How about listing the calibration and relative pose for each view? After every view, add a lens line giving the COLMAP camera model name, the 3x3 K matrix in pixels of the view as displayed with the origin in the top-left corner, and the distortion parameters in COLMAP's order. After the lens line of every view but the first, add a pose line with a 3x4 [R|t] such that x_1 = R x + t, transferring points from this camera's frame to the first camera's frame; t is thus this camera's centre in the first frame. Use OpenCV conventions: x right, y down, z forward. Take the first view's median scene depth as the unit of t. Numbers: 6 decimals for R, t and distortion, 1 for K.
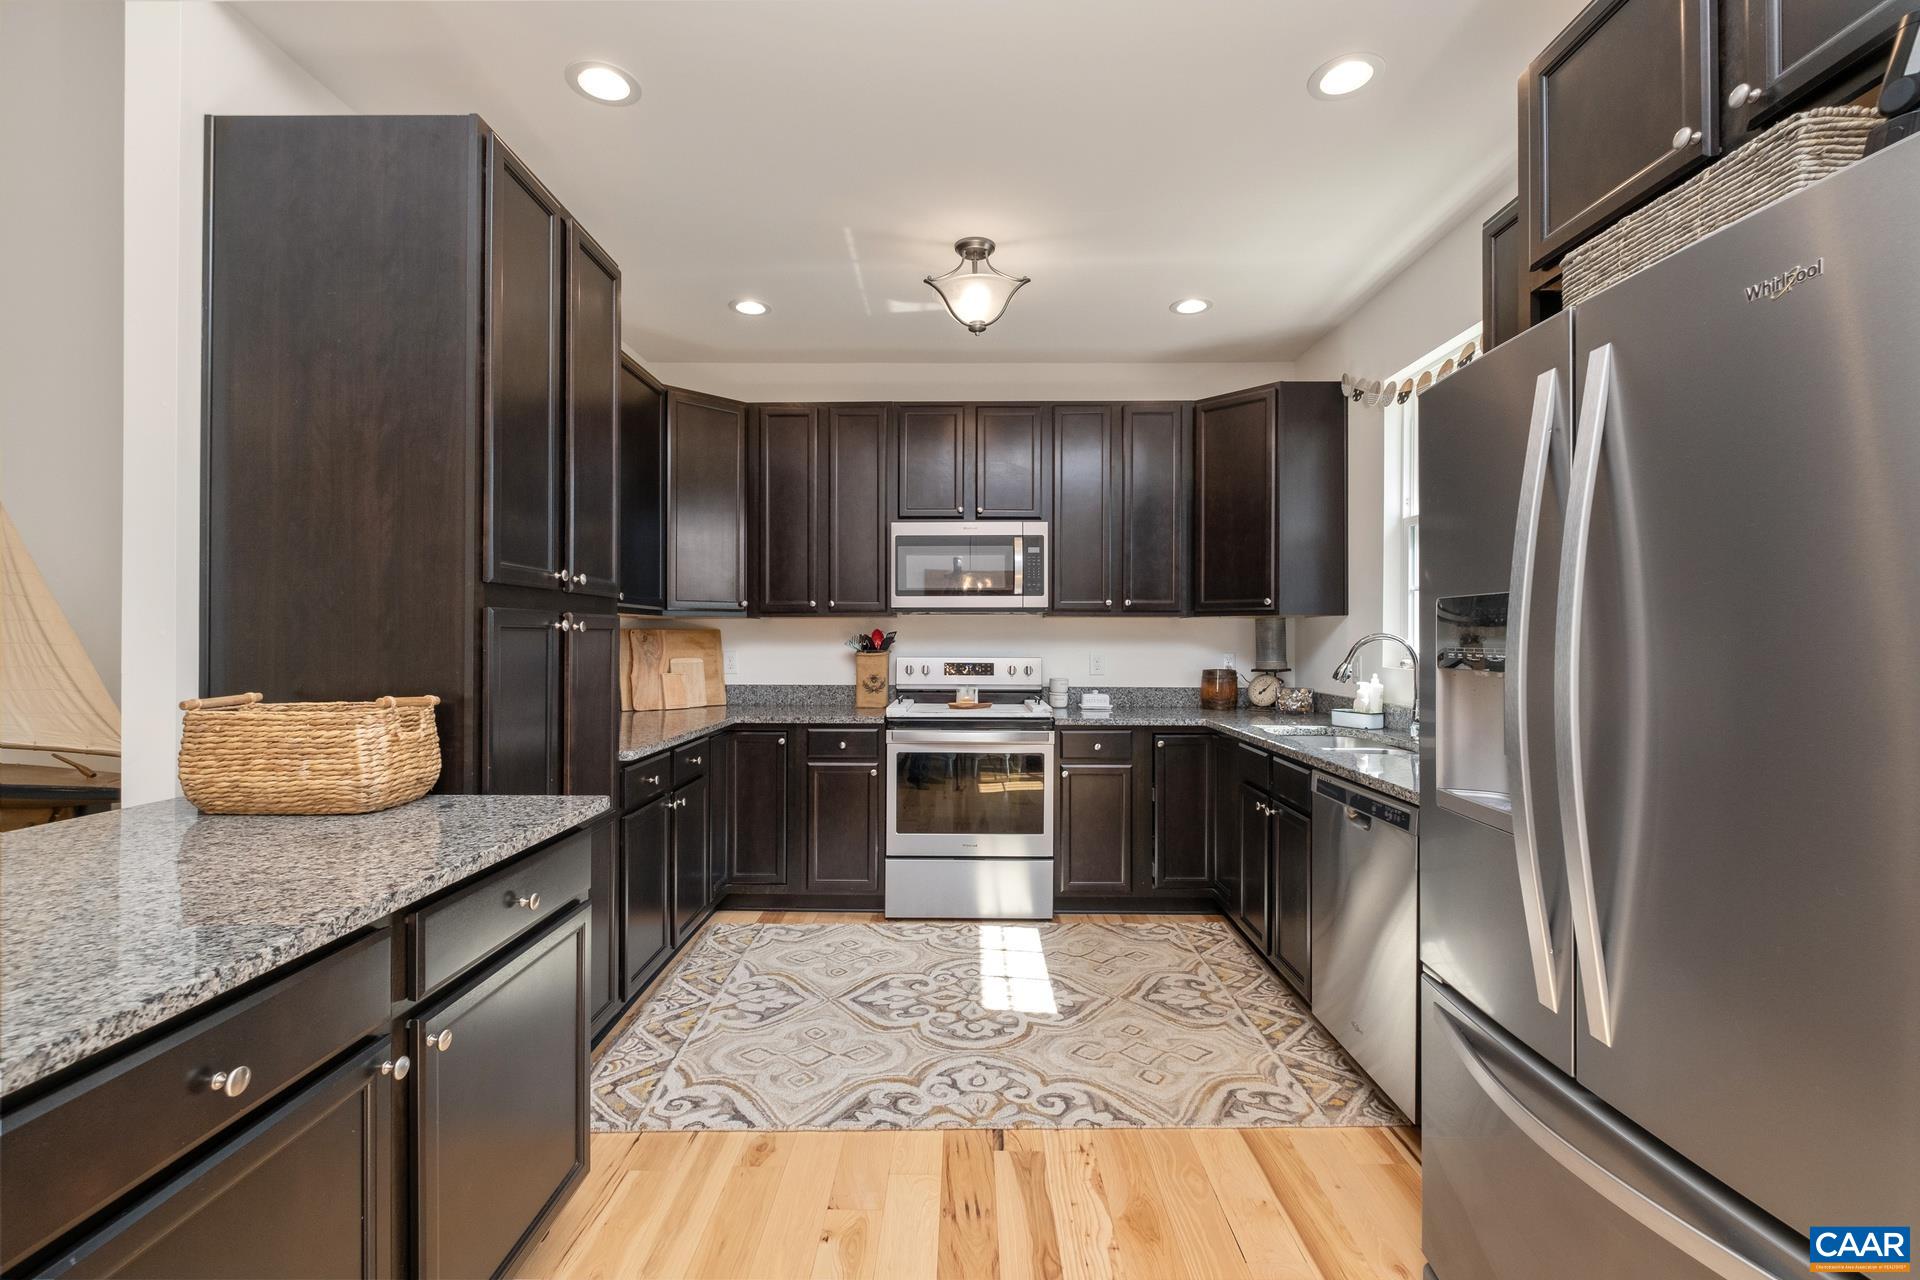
lens RADIAL K [[837.9, 0, 953.4], [0, 837.9, 631.1], [0, 0, 1]] dist [0.001778, -0.000116]
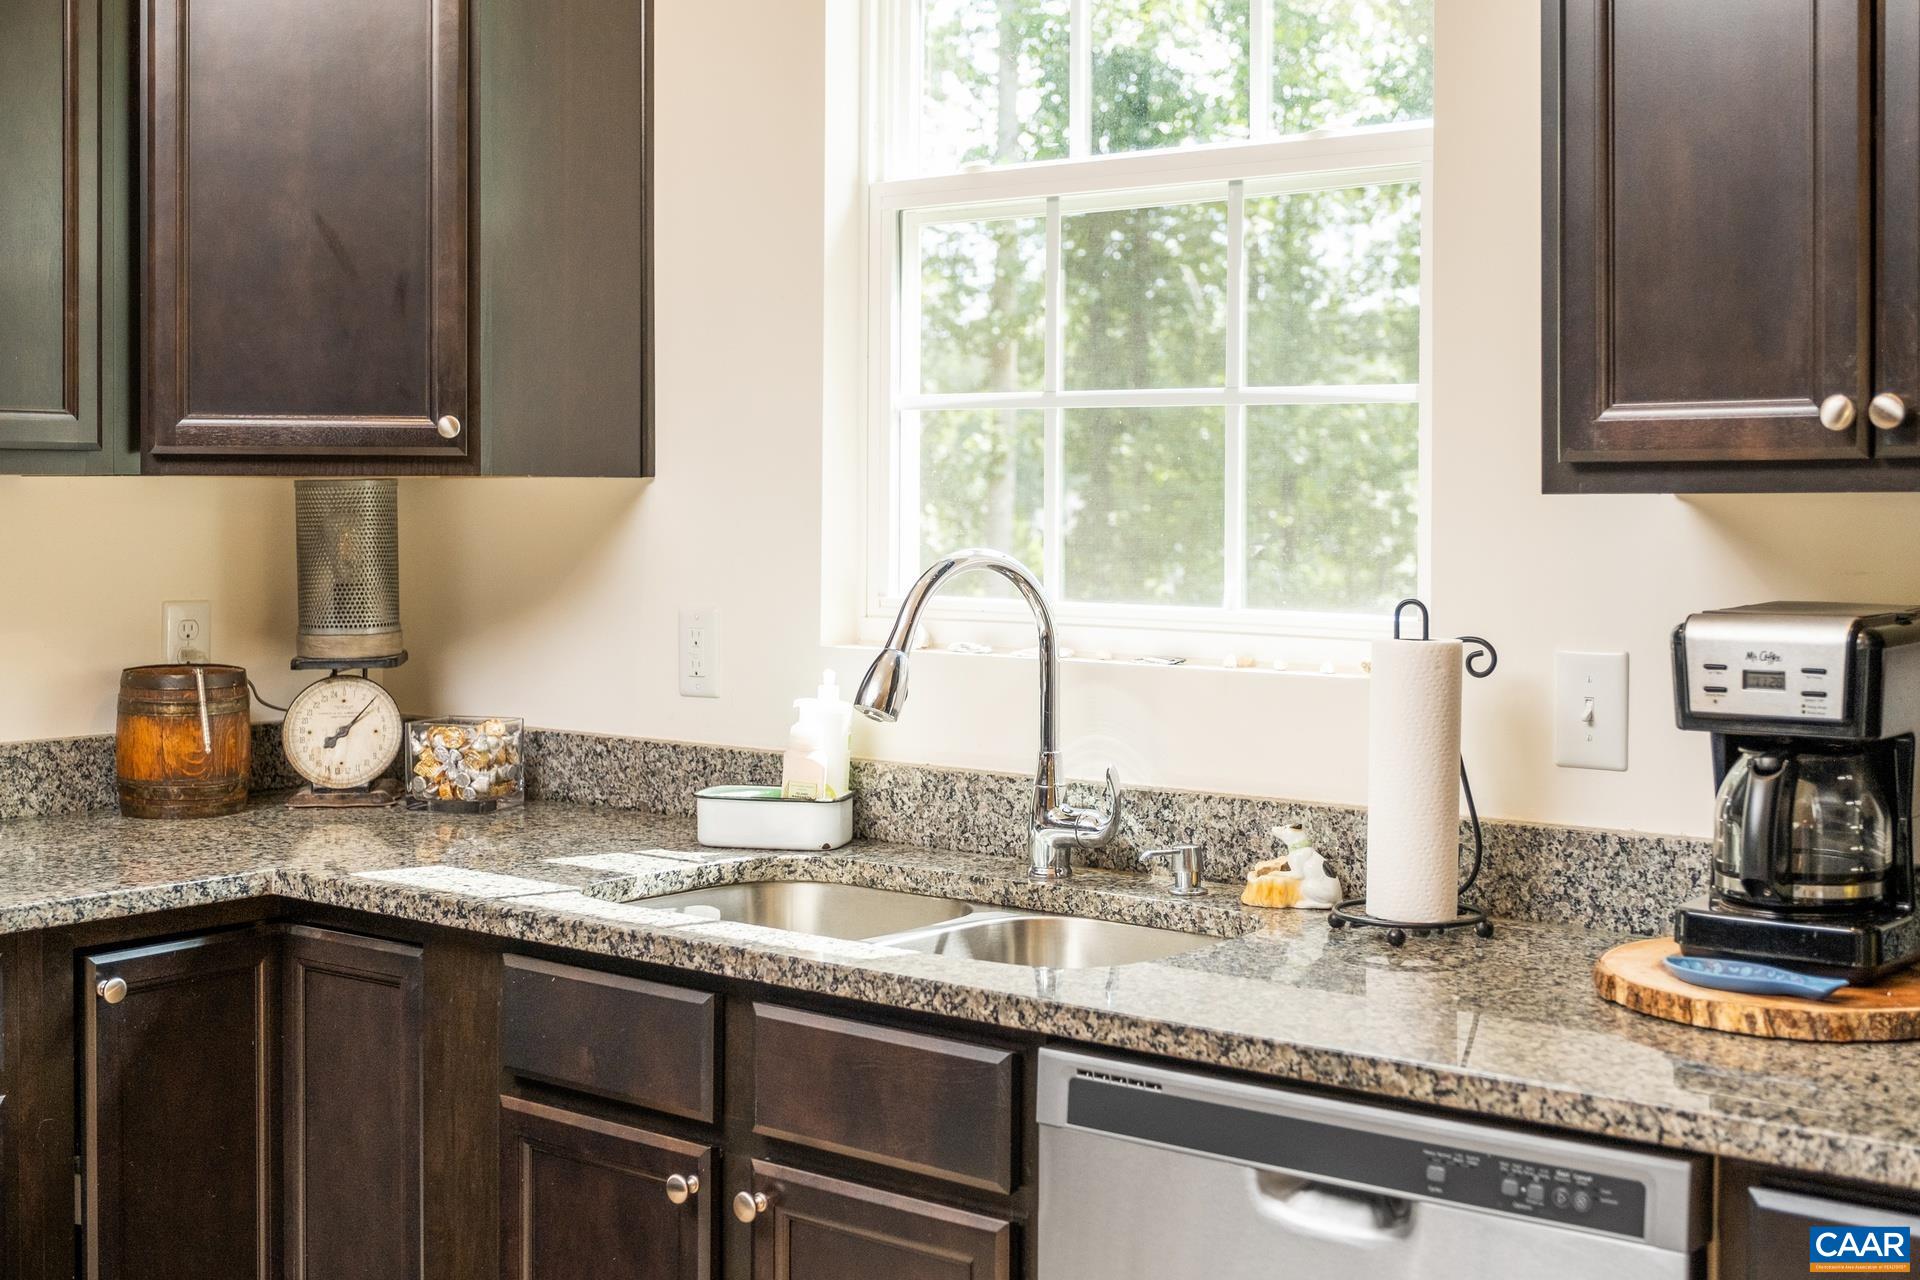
lens RADIAL K [[2400.4, 0, 969.4], [0, 2400.4, 512.4], [0, 0, 1]] dist [-0.020085, -0.024175]
pose [[0.618747, -0.008891, 0.785540, -0.151042], [-0.004776, 0.999875, 0.015079, -0.018892], [-0.785575, -0.013082, 0.618628, 0.355642]]
